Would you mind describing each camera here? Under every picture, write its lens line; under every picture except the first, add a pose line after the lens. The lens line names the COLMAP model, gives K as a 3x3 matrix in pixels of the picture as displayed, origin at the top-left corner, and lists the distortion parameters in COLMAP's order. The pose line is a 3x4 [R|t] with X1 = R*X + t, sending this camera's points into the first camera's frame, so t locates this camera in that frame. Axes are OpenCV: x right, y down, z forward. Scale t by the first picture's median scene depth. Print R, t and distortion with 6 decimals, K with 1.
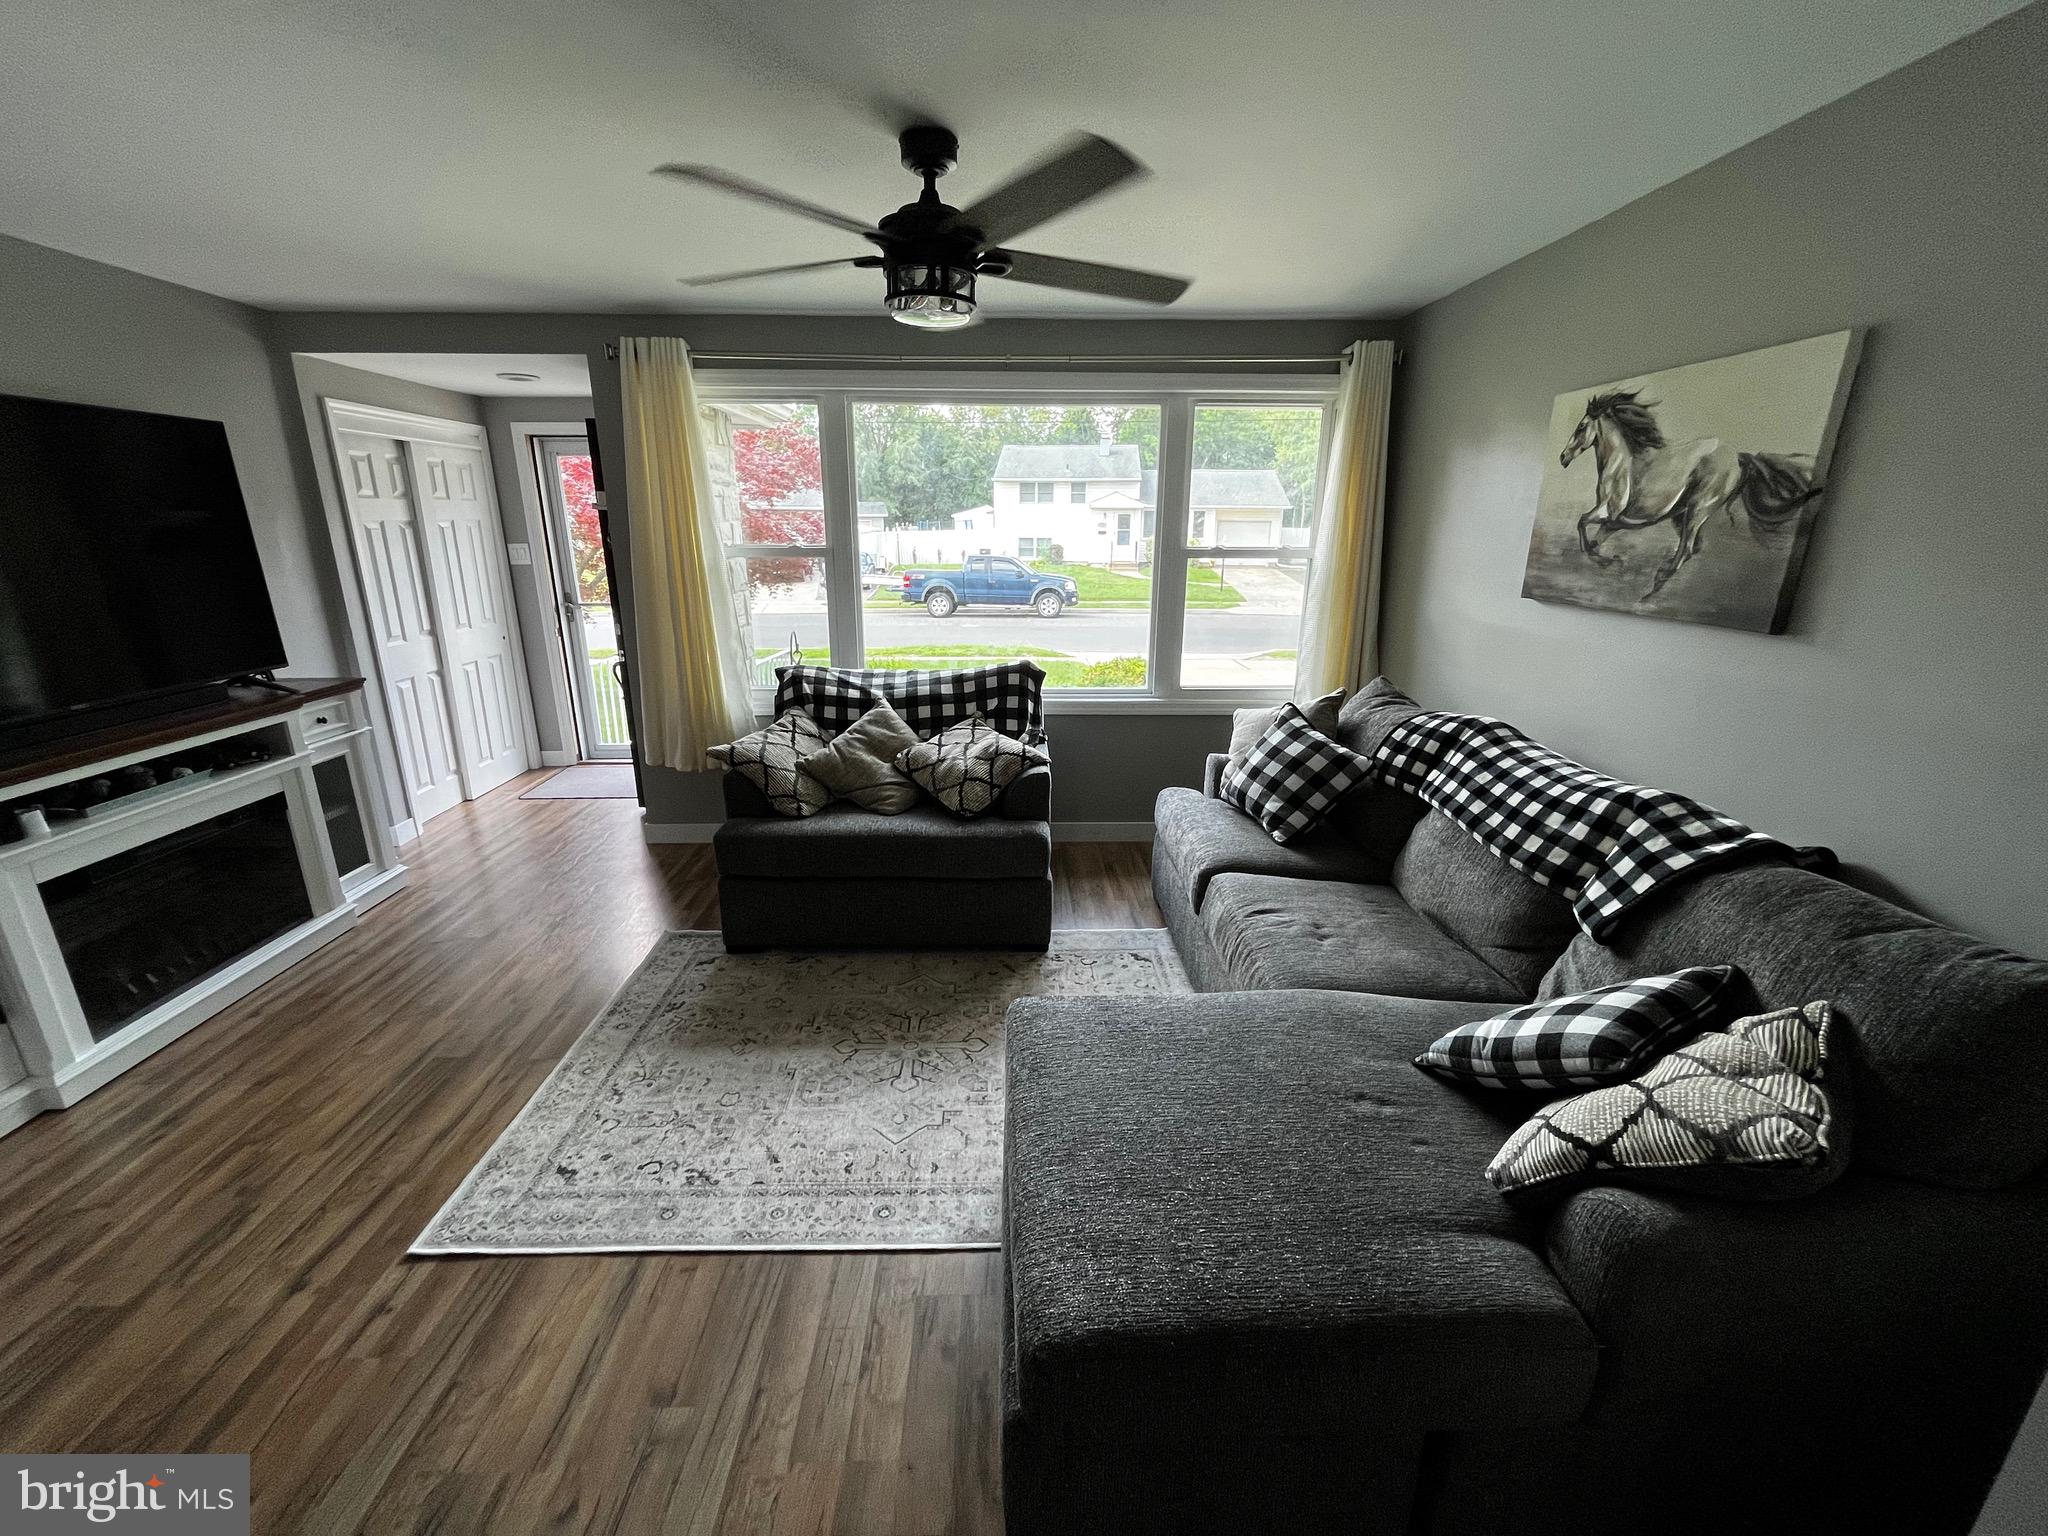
lens RADIAL K [[826.9, 0, 1017.5], [0, 826.9, 766.9], [0, 0, 1]] dist [-0.001901, 0.000511]
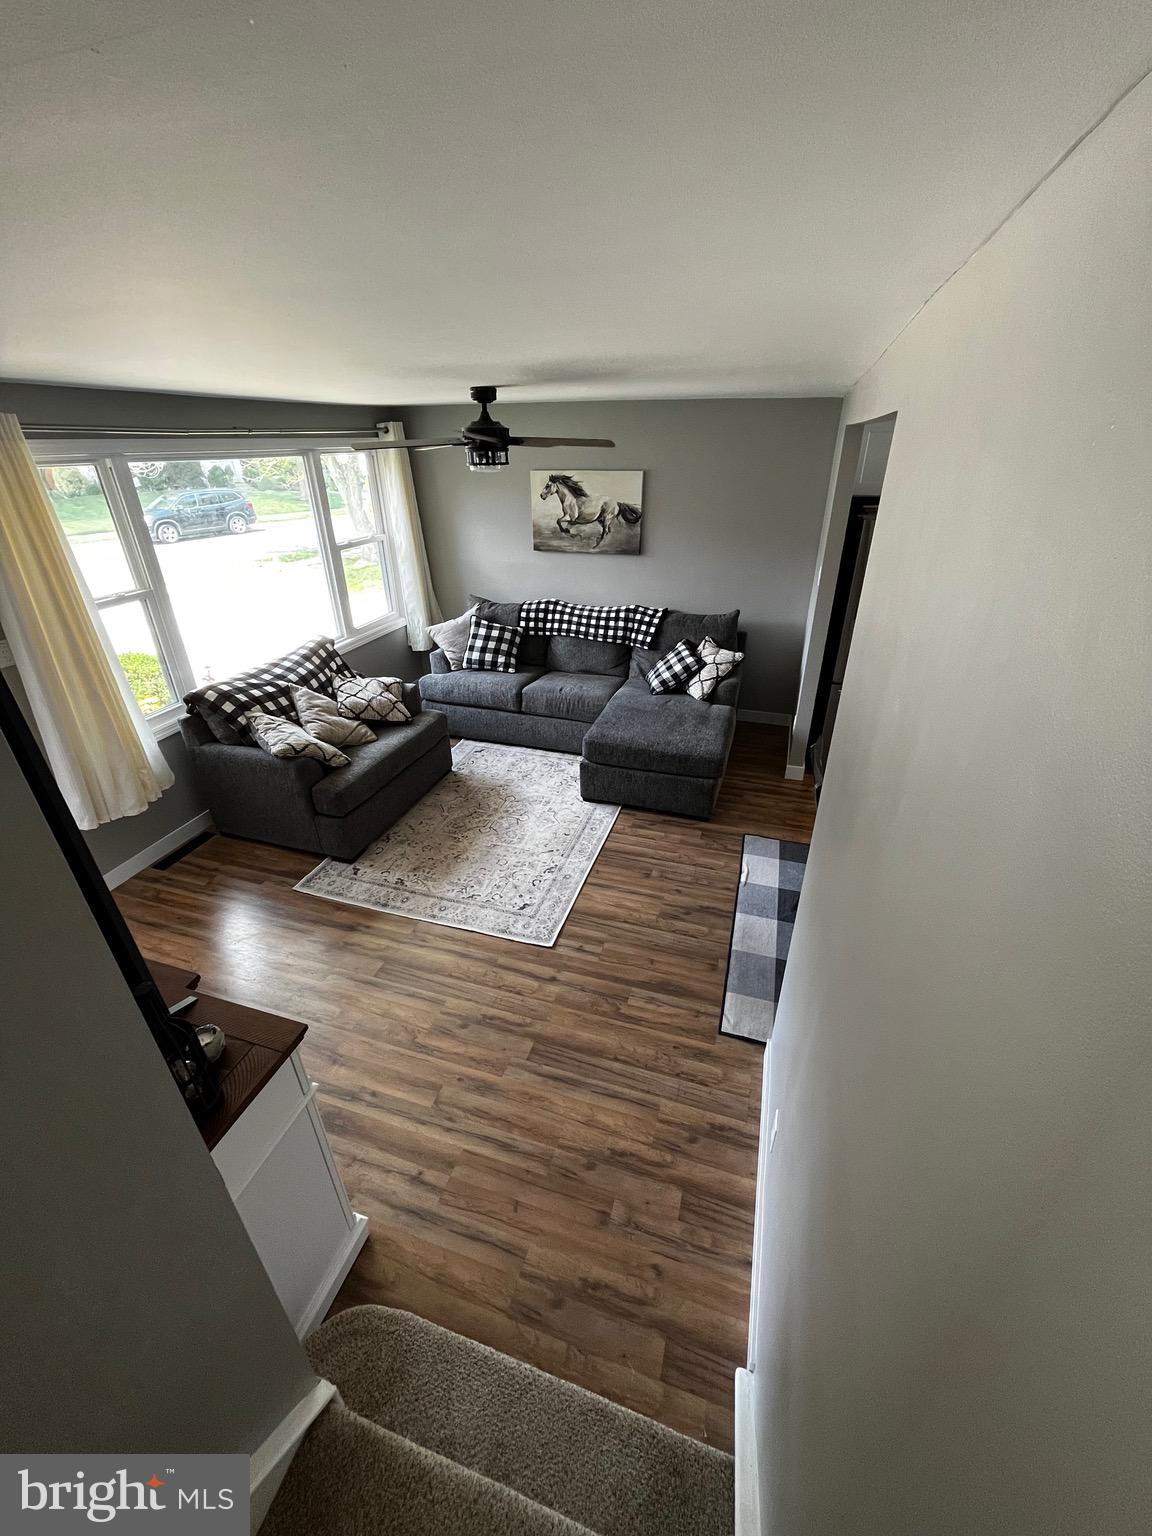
lens RADIAL K [[620.2, 0, 571.9], [0, 620.2, 774.9], [0, 0, 1]] dist [-0.001901, 0.000511]
pose [[0.331914, -0.456362, 0.825571, -1.274908], [0.280472, 0.883349, 0.375540, -0.280022], [-0.900649, 0.106902, 0.421193, 0.147390]]
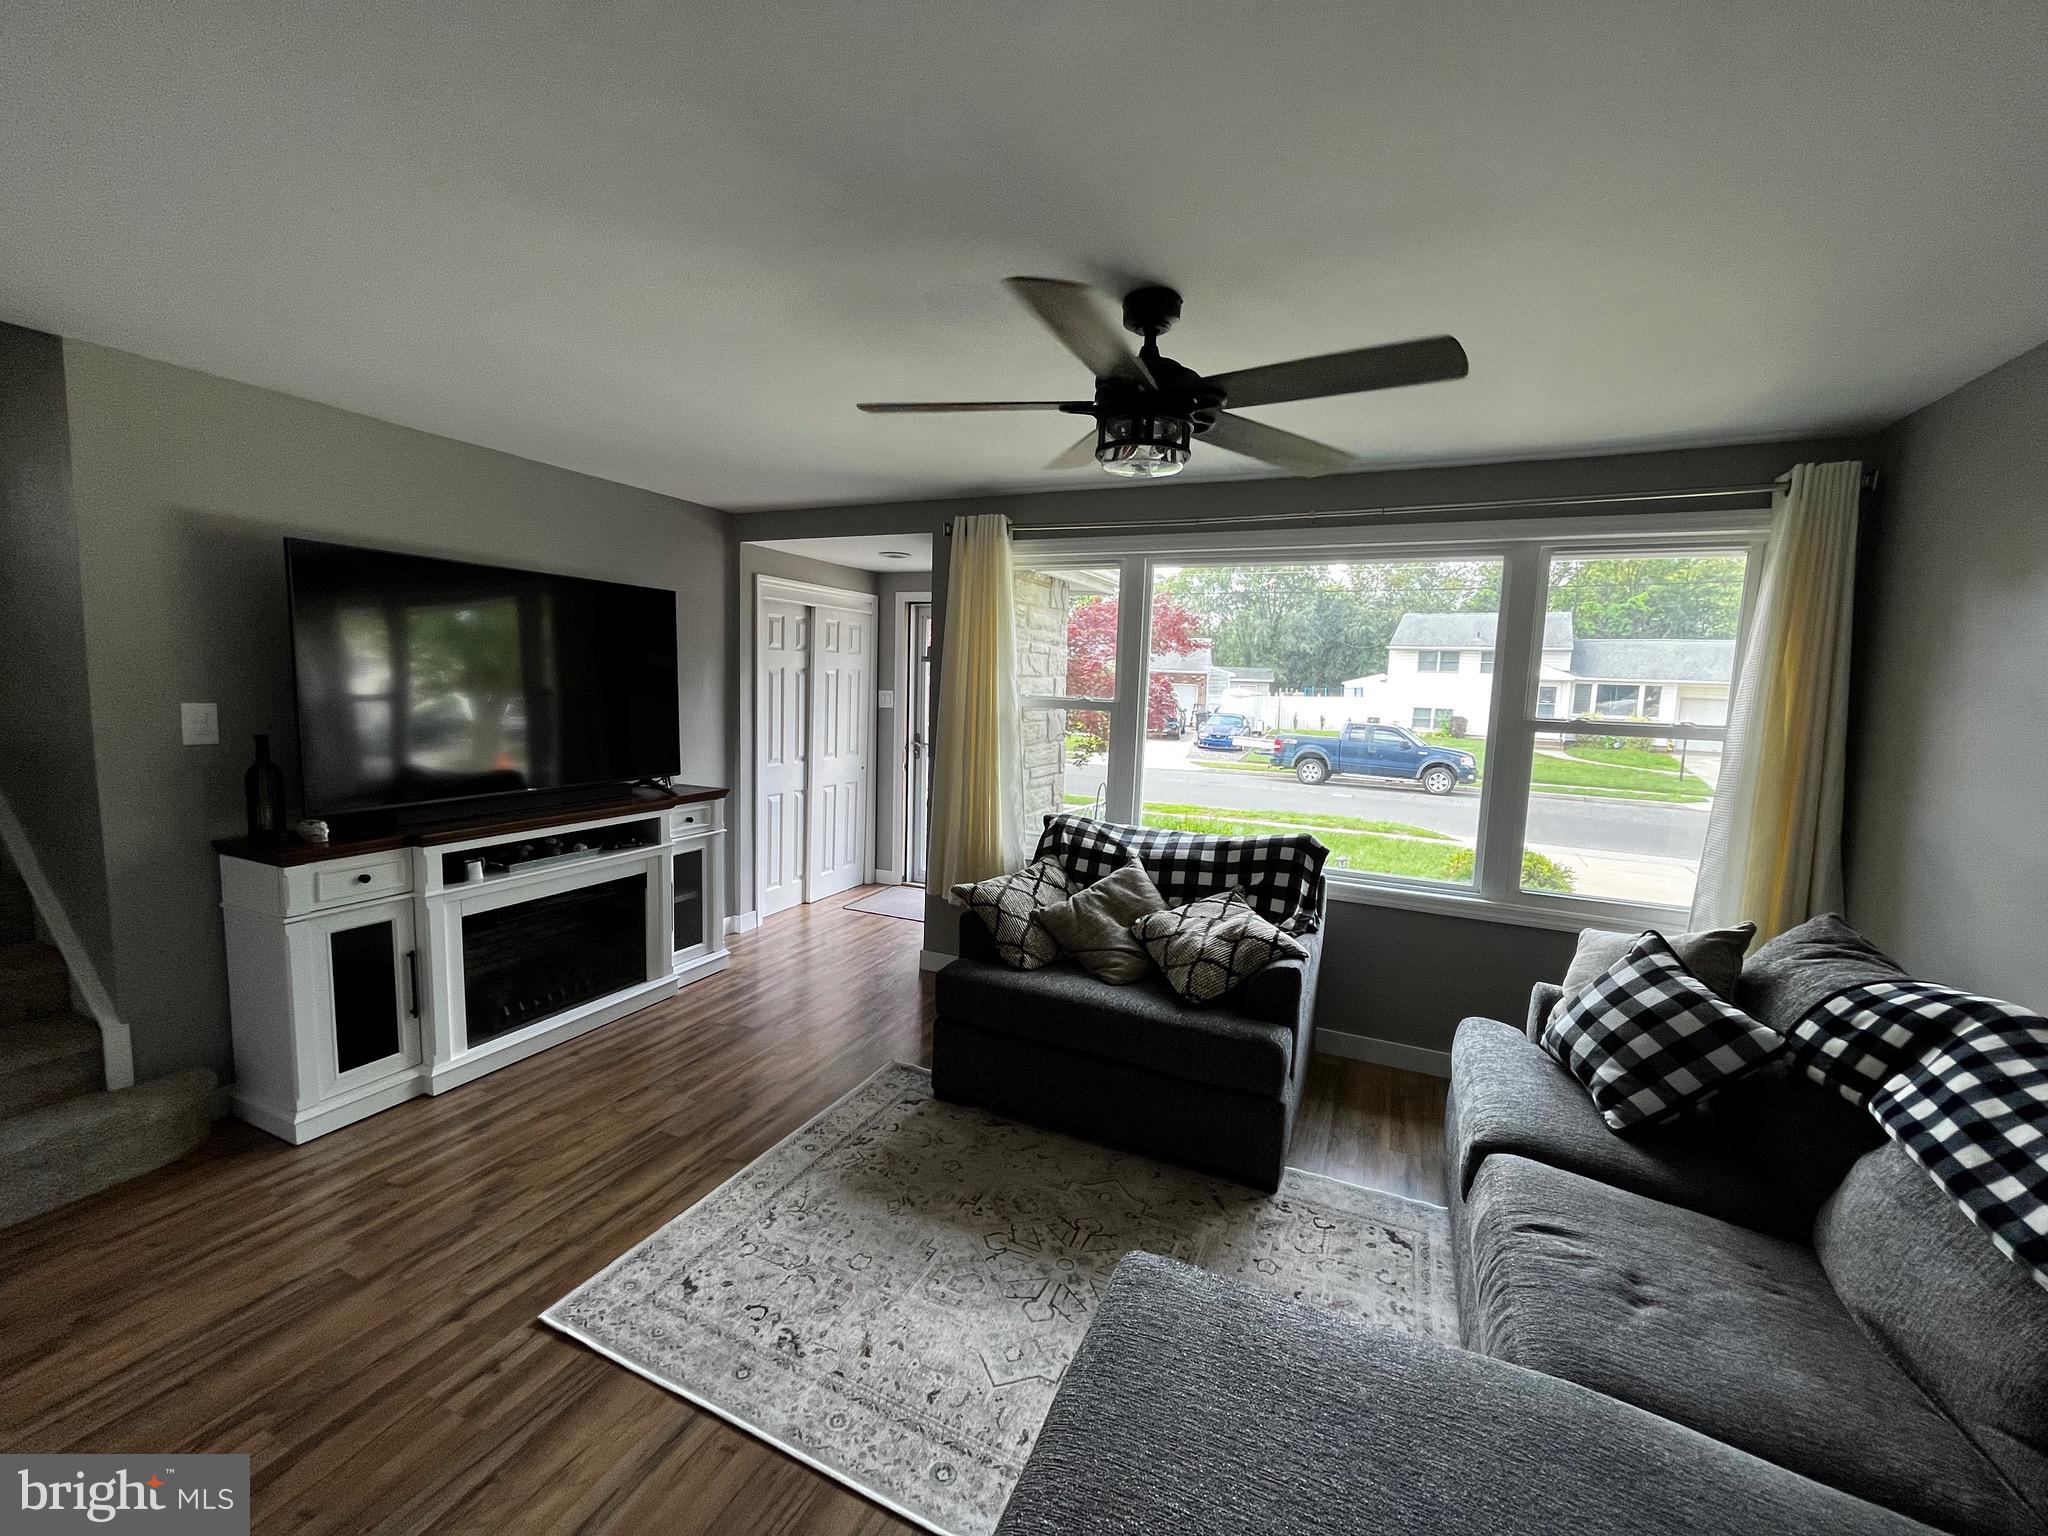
lens RADIAL K [[826.9, 0, 1016.5], [0, 826.9, 765.7], [0, 0, 1]] dist [-0.001901, 0.000511]
pose [[0.897196, 0.073007, -0.435557, 0.153207], [-0.154467, 0.975824, -0.154618, -0.023831], [0.413739, 0.206001, 0.886783, 0.113712]]
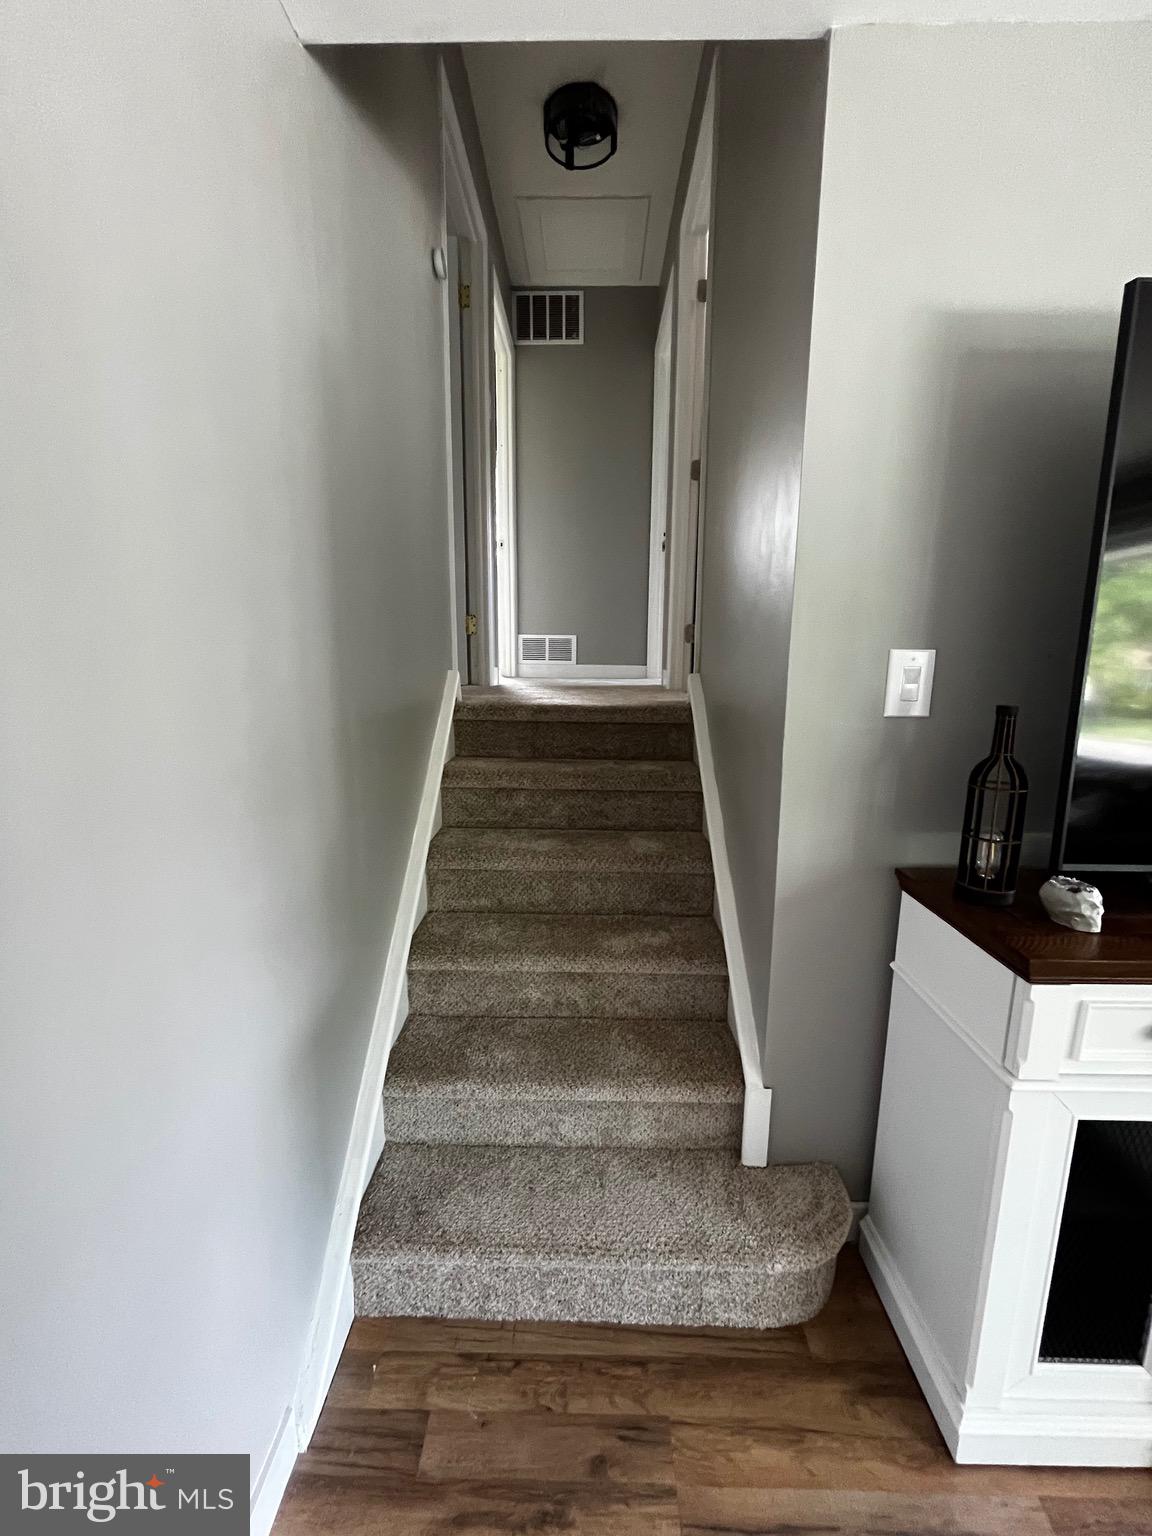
lens RADIAL K [[620.2, 0, 574.4], [0, 620.2, 763.5], [0, 0, 1]] dist [-0.001901, 0.000511]
pose [[-0.046861, 0.167889, -0.984692, -0.674540], [-0.289753, 0.941106, 0.174246, -0.027116], [0.955953, 0.293483, 0.004545, 0.350839]]
